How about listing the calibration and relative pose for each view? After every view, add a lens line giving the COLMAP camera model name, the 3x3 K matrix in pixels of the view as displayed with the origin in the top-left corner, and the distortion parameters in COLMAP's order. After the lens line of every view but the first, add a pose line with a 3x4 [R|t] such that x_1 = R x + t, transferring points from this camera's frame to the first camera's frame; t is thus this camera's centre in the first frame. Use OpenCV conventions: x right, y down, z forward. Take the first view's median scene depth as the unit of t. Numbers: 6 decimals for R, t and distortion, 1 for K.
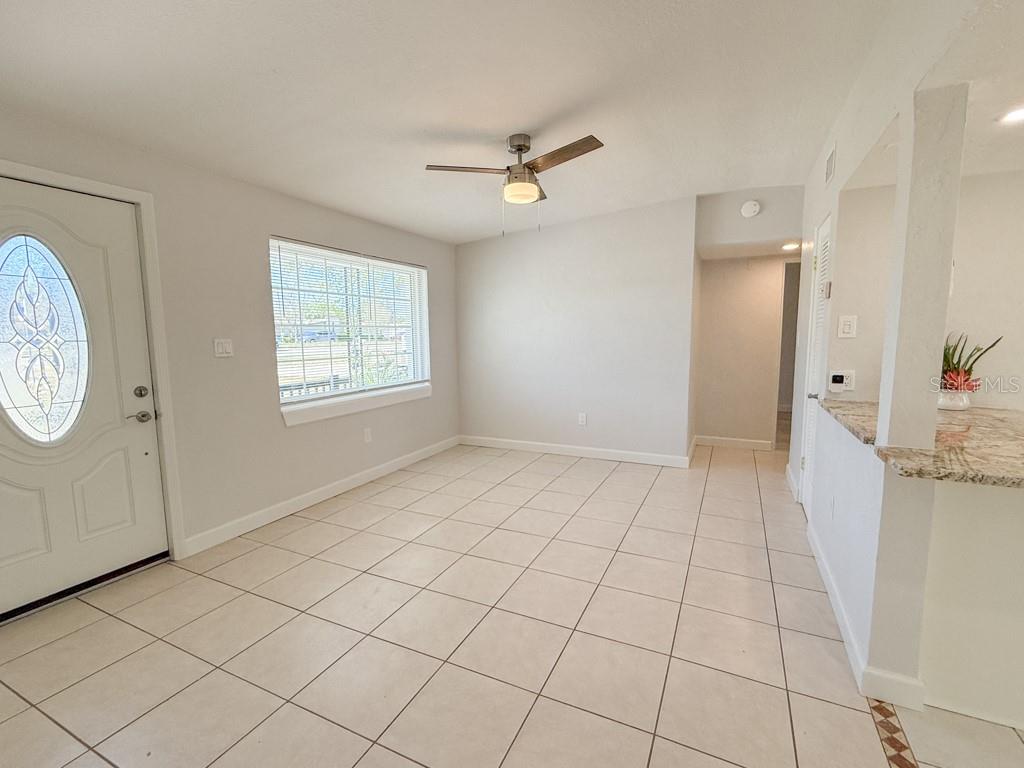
lens RADIAL K [[463.6, 0, 509.5], [0, 463.6, 384.8], [0, 0, 1]] dist [0.002439, -0.001501]
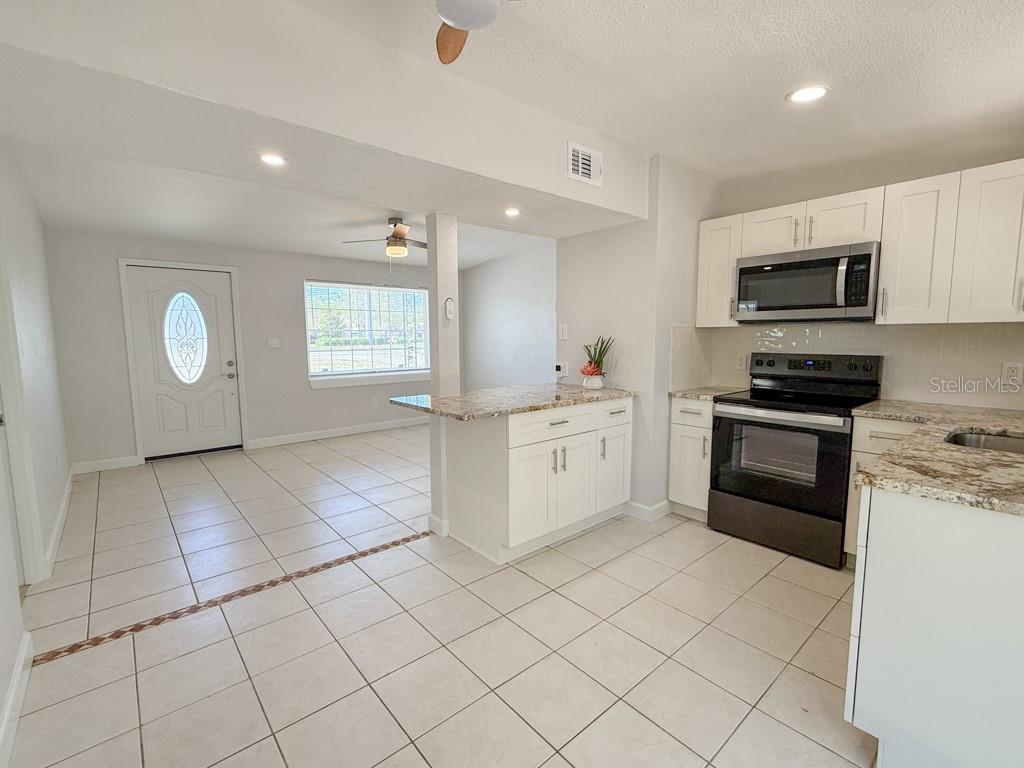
lens RADIAL K [[463.6, 0, 511.4], [0, 463.6, 386.5], [0, 0, 1]] dist [0.002439, -0.001501]
pose [[0.918883, 0.046873, -0.391737, 1.111246], [-0.046583, 0.998862, 0.010251, 0.036301], [0.391772, 0.008829, 0.920020, -0.379622]]
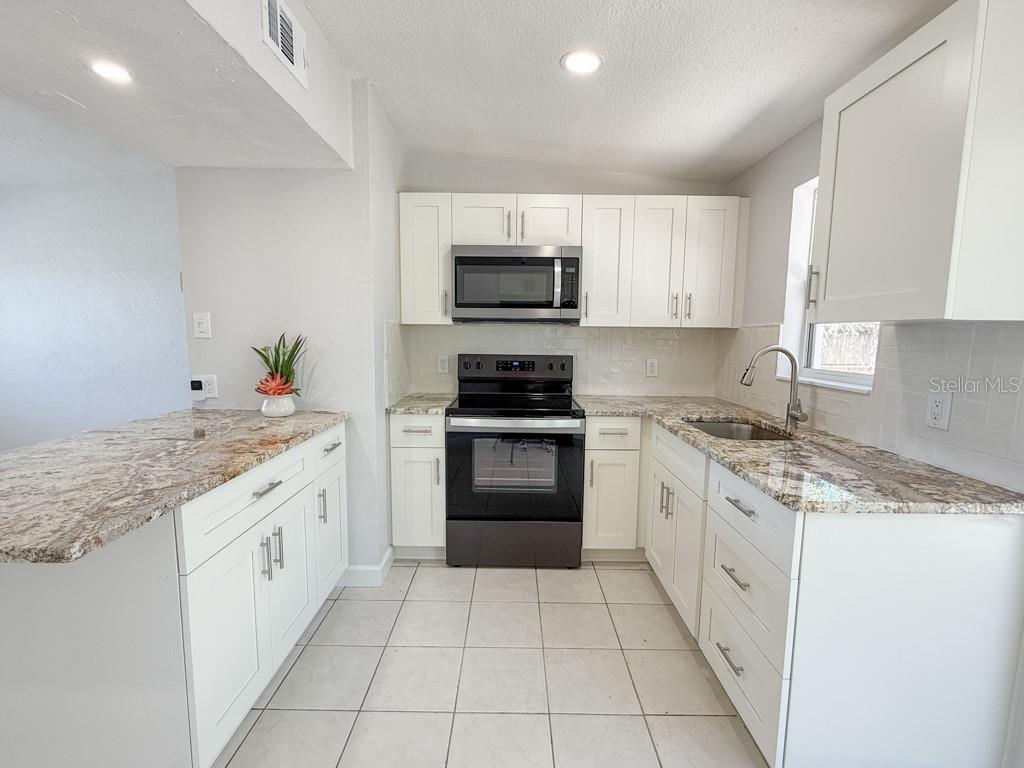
lens RADIAL K [[463.6, 0, 510.7], [0, 463.6, 386.9], [0, 0, 1]] dist [0.002439, -0.001501]
pose [[0.898941, -0.031192, 0.436959, 0.833510], [0.029713, 0.999506, 0.010221, -0.000367], [-0.437062, 0.003795, 0.899423, -0.041648]]
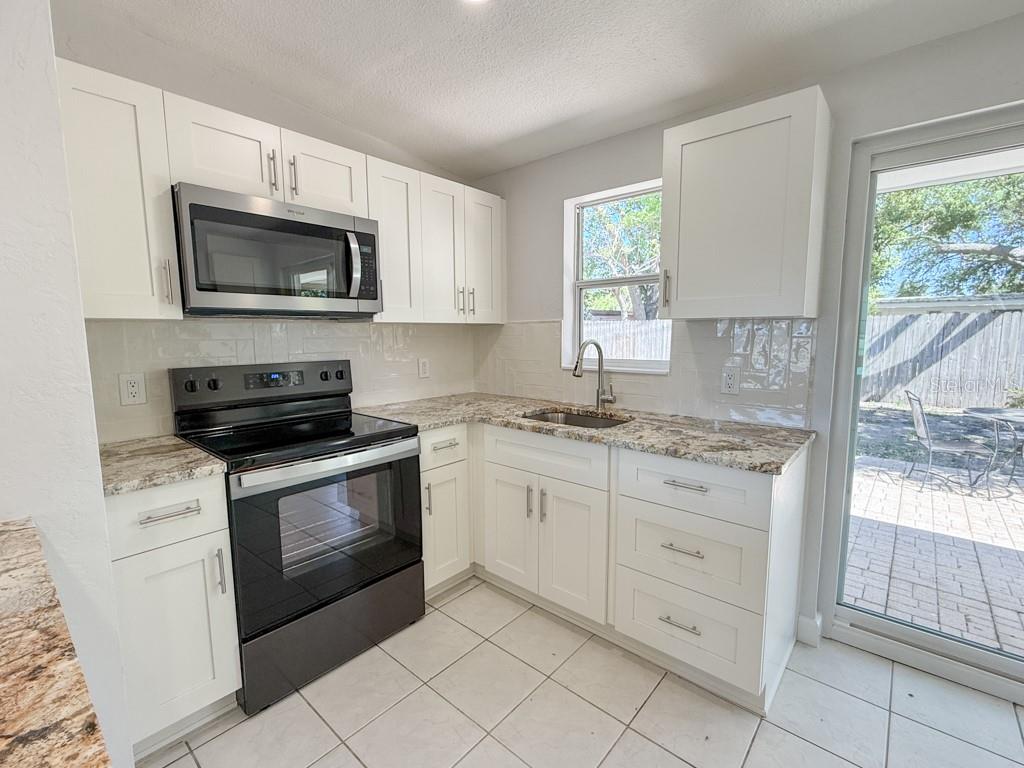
lens RADIAL K [[463.6, 0, 515.1], [0, 463.6, 385.7], [0, 0, 1]] dist [0.002439, -0.001501]
pose [[0.254662, -0.105645, 0.961242, 0.690321], [0.110460, 0.990687, 0.079616, -0.046520], [-0.960701, 0.085903, 0.263960, 0.371896]]
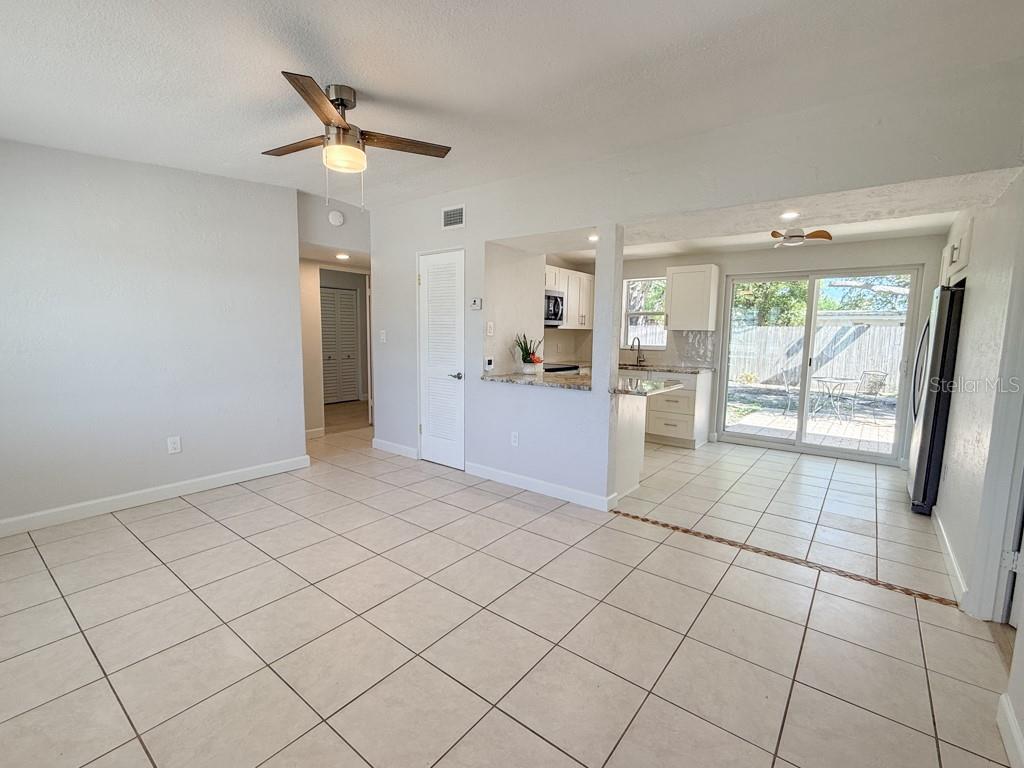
lens RADIAL K [[463.6, 0, 513.4], [0, 463.6, 383.7], [0, 0, 1]] dist [0.002439, -0.001501]
pose [[0.203595, -0.097215, 0.974217, -0.778363], [0.090522, 0.992665, 0.080139, -0.056746], [-0.974861, 0.071873, 0.210902, 0.579794]]
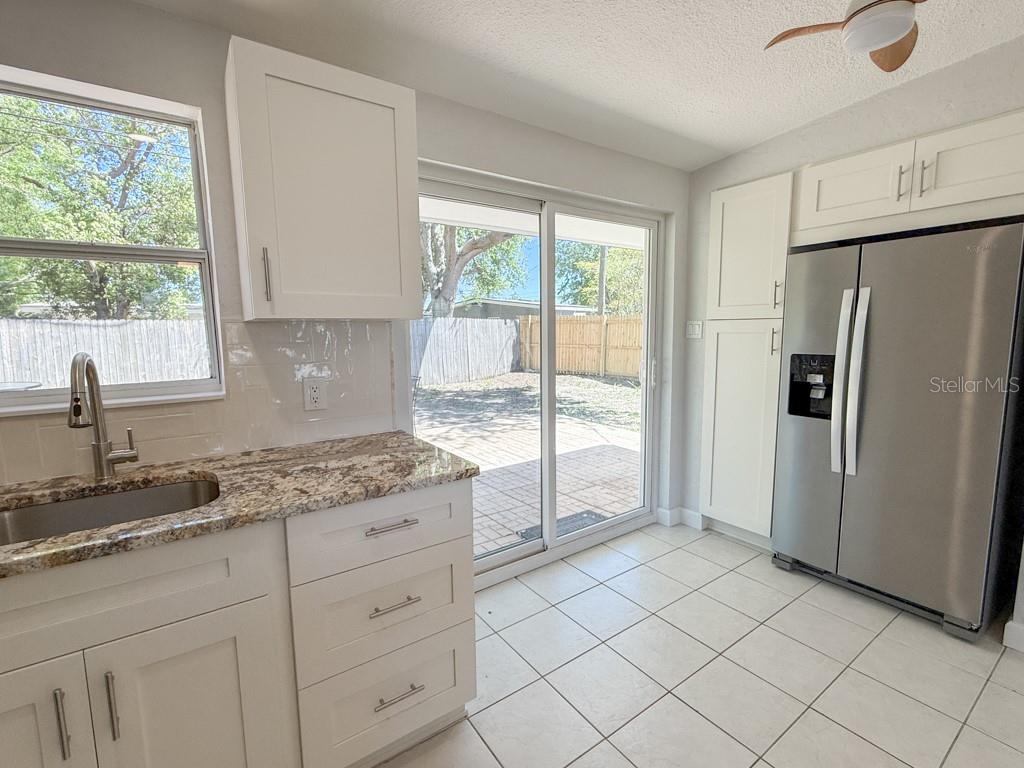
lens RADIAL K [[463.6, 0, 510.0], [0, 463.6, 381.8], [0, 0, 1]] dist [0.002439, -0.001501]
pose [[-0.872184, -0.036470, 0.487817, 0.971218], [0.073199, 0.976259, 0.203861, -0.082863], [-0.483670, 0.213512, -0.848808, 0.646017]]
